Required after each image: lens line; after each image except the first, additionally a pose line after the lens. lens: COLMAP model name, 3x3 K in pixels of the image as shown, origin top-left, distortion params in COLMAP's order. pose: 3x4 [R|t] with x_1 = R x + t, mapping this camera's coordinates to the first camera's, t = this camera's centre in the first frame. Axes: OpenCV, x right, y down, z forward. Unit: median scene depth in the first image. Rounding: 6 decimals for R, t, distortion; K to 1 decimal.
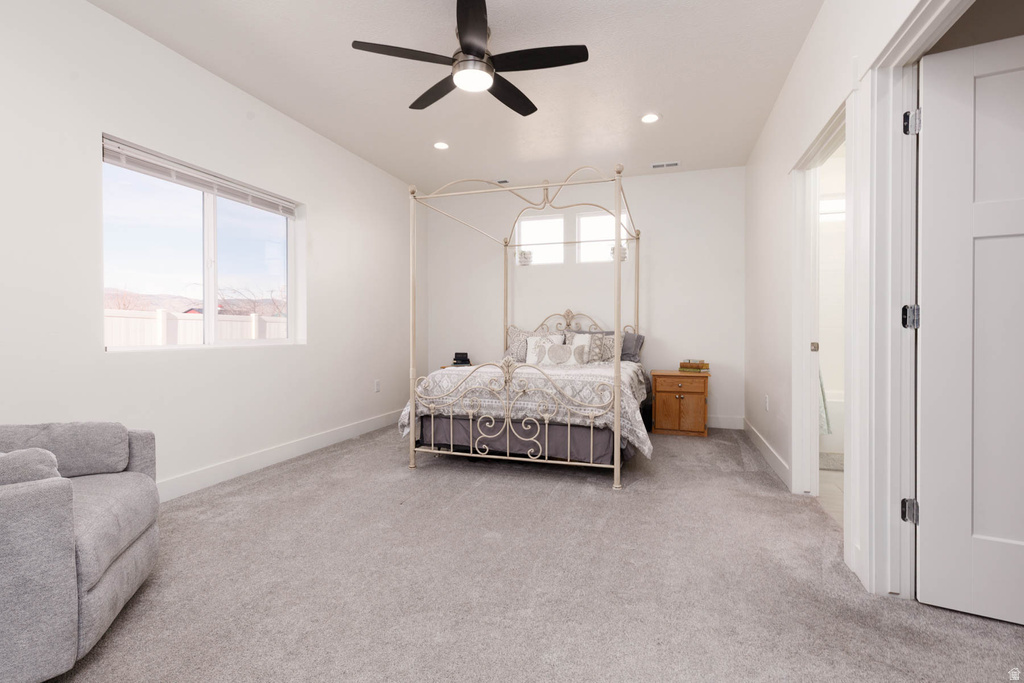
lens RADIAL K [[466.7, 0, 512.0], [0, 466.7, 341.5], [0, 0, 1]] dist [0.012432, -0.000323]
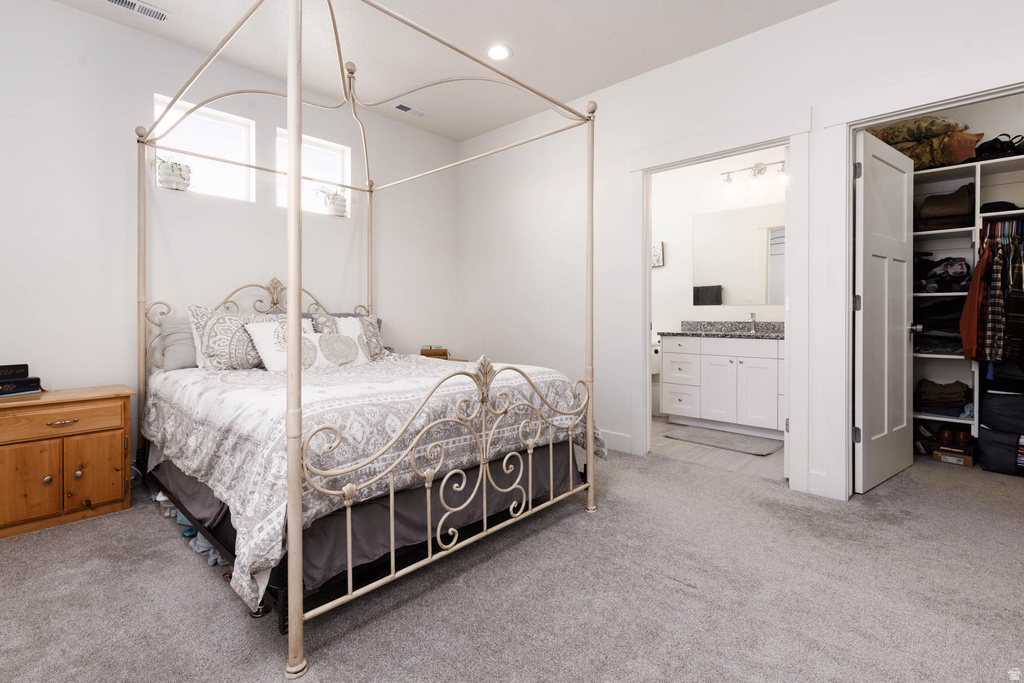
lens RADIAL K [[479.2, 0, 512.4], [0, 479.2, 318.9], [0, 0, 1]] dist [0.000989, 0.000137]
pose [[0.423475, -0.011062, 0.905840, -0.518790], [0.021684, 0.999763, 0.002072, -0.013554], [-0.905648, 0.018765, 0.423615, 0.704419]]
